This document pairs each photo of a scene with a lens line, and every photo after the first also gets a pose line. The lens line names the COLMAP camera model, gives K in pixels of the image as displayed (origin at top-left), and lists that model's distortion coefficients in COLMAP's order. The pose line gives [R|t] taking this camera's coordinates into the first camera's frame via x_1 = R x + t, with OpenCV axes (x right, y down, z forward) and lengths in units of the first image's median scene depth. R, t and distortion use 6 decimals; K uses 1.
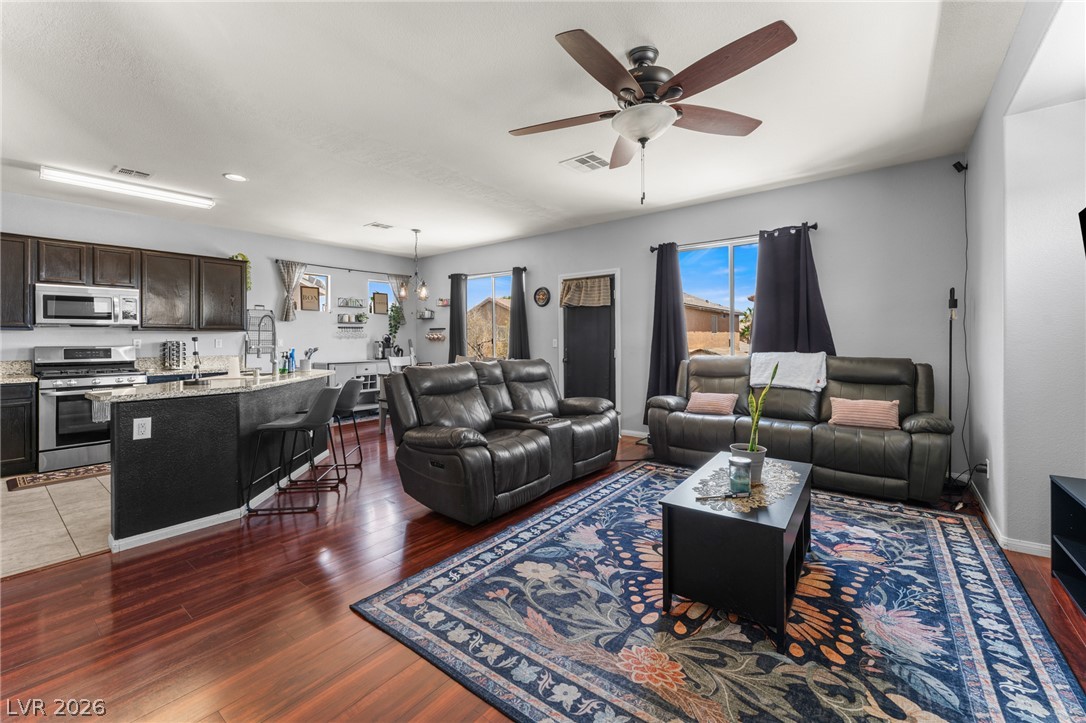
lens RADIAL K [[445.1, 0, 541.9], [0, 445.1, 339.4], [0, 0, 1]] dist [0.000557, 0.000050]
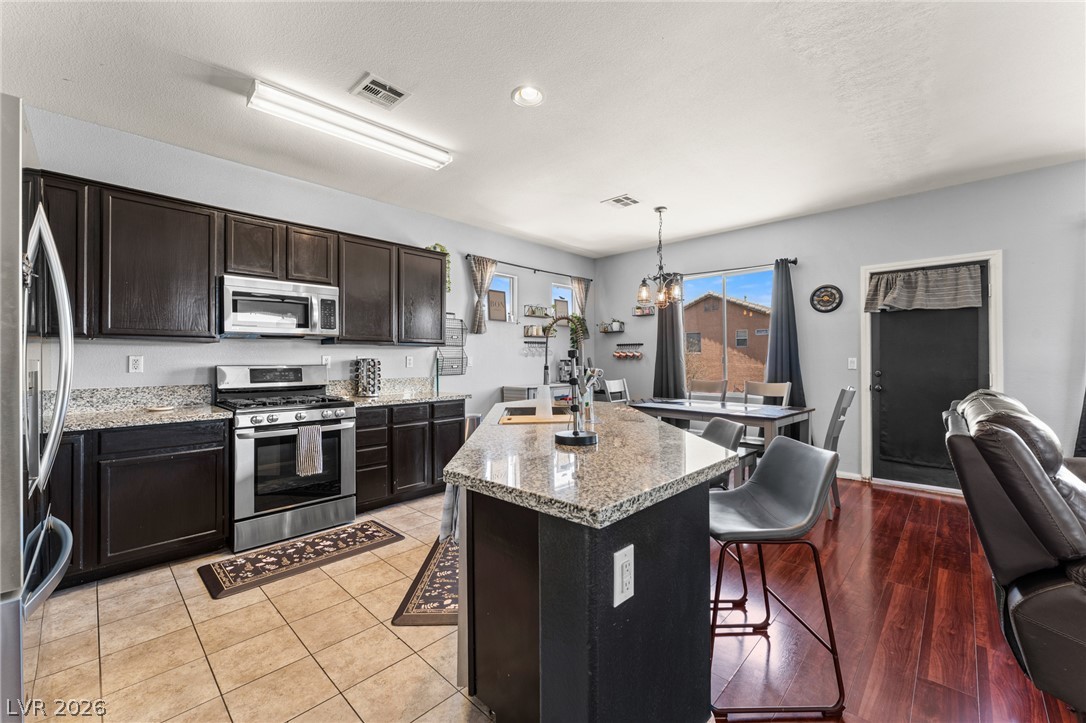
lens RADIAL K [[435.8, 0, 537.5], [0, 435.8, 358.1], [0, 0, 1]] dist [0.000366, -0.000020]
pose [[0.994492, 0.003130, -0.104770, -0.595717], [-0.003259, 0.999994, -0.001058, 0.003671], [0.104766, 0.001394, 0.994496, 0.385271]]
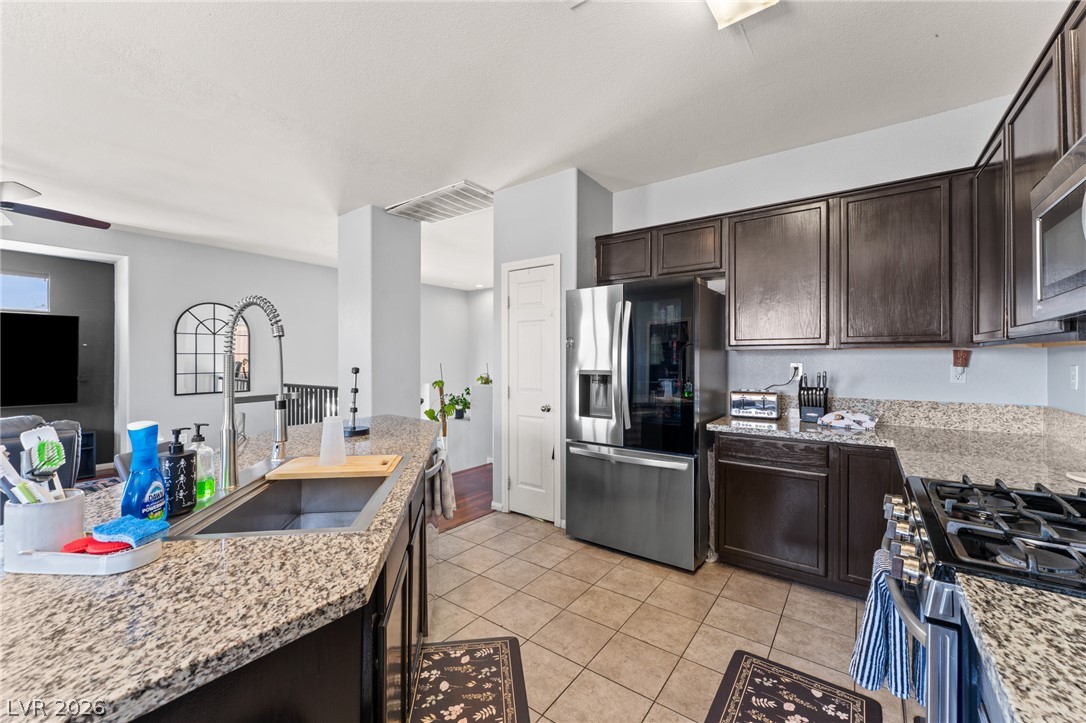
lens RADIAL K [[436.3, 0, 537.2], [0, 436.3, 362.5], [0, 0, 1]] dist [0.000190, -0.000289]
pose [[-0.999667, 0.009236, -0.024104, -0.818224], [0.009155, 0.999952, 0.003474, -0.010397], [0.024135, 0.003252, -0.999703, 1.325218]]
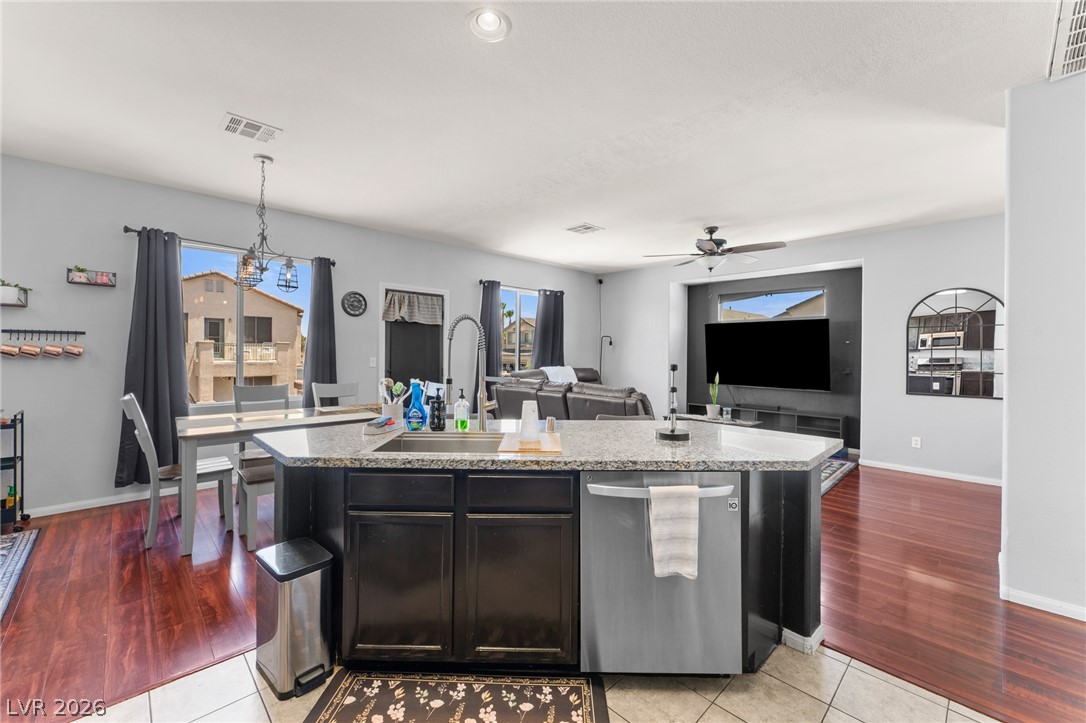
lens RADIAL K [[437.6, 0, 541.4], [0, 437.6, 352.9], [0, 0, 1]] dist [0.000248, 0.000177]
pose [[0.140321, 0.006935, 0.990082, -1.113036], [-0.012663, 0.999906, -0.005209, -0.012817], [-0.990025, -0.011807, 0.140396, 0.856810]]
